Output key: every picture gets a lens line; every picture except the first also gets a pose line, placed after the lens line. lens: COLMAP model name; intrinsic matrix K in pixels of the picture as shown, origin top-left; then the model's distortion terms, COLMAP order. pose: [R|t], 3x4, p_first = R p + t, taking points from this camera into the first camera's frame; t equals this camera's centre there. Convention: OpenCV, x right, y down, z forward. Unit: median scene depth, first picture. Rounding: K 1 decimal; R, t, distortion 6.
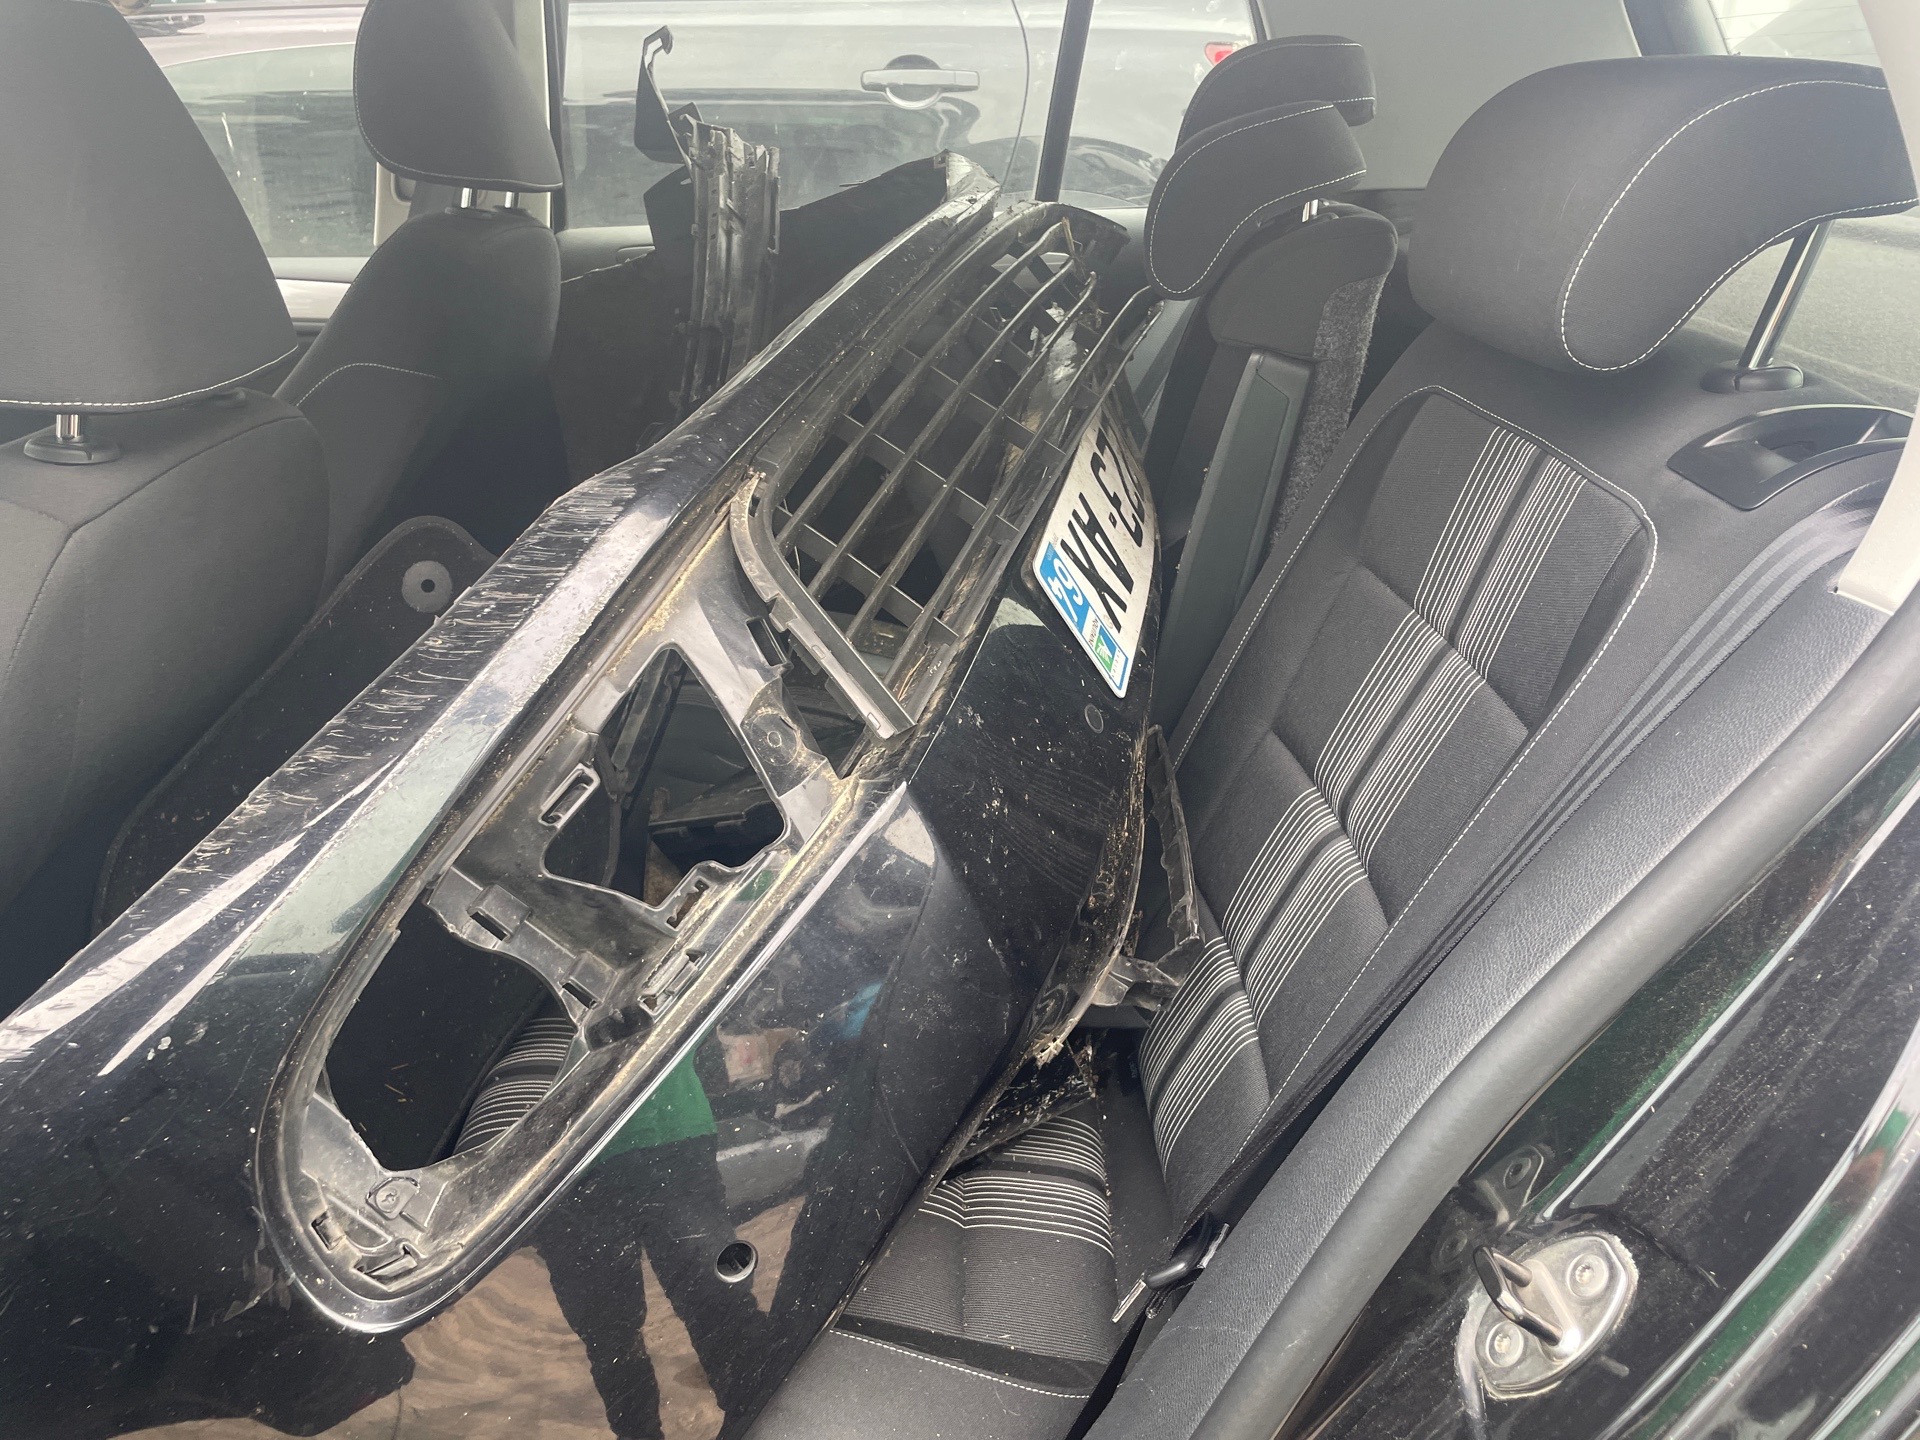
lens RADIAL K [[1457.7, 0, 960.5], [0, 1457.7, 706.9], [0, 0, 1]] dist [0.081202, -0.110700]
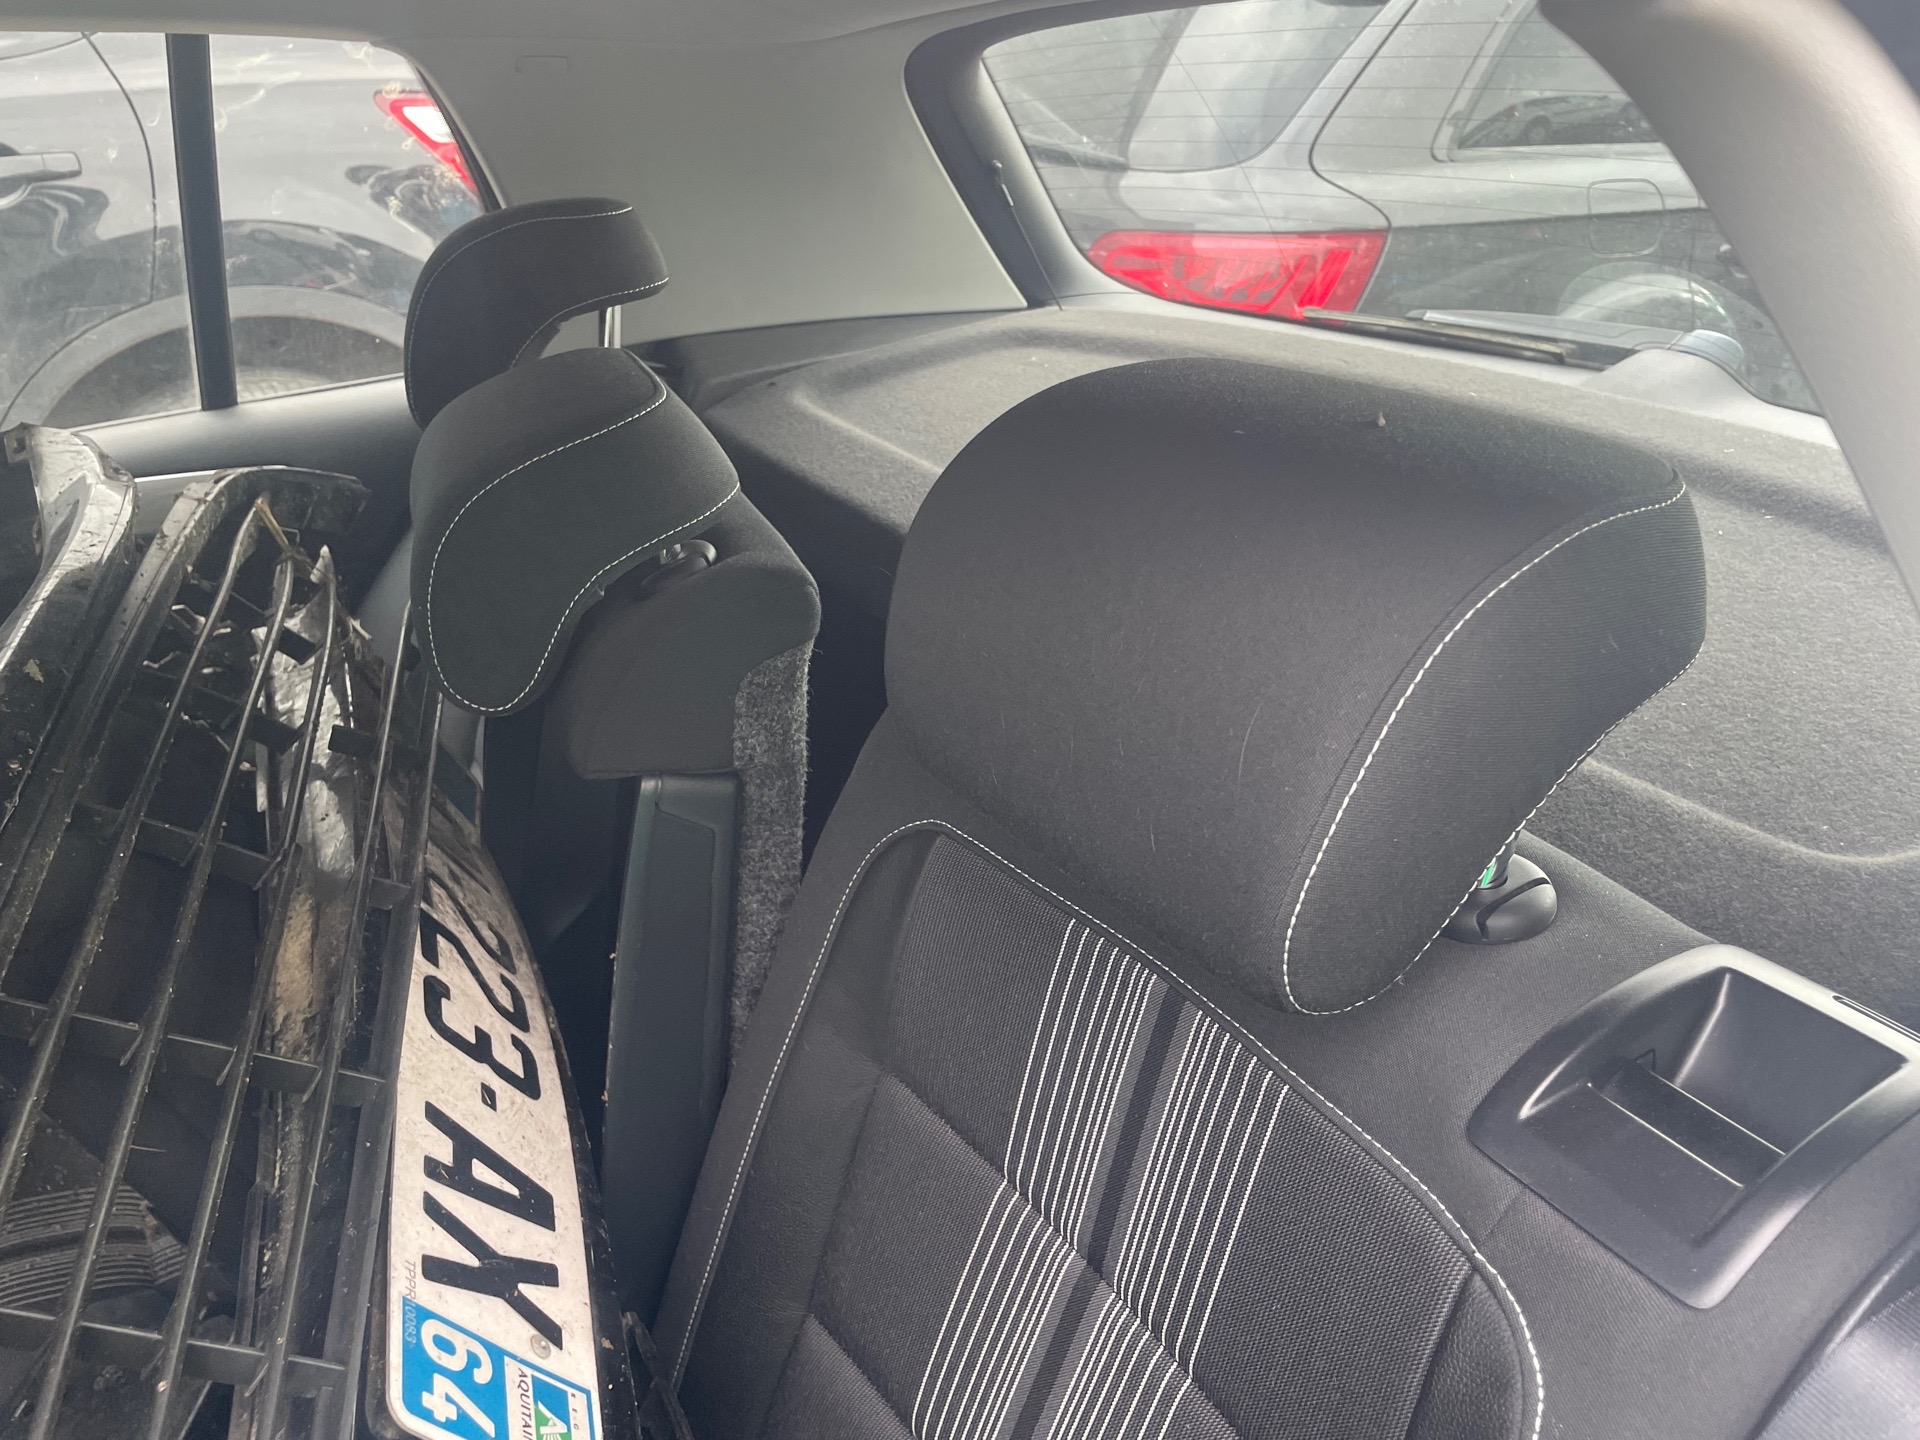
lens RADIAL K [[1457.7, 0, 950.4], [0, 1457.7, 723.4], [0, 0, 1]] dist [0.081202, -0.110700]
pose [[0.875763, -0.245951, 0.415389, 0.056519], [0.233055, 0.968968, 0.082376, -0.287195], [-0.422759, 0.024667, 0.905906, 0.360466]]
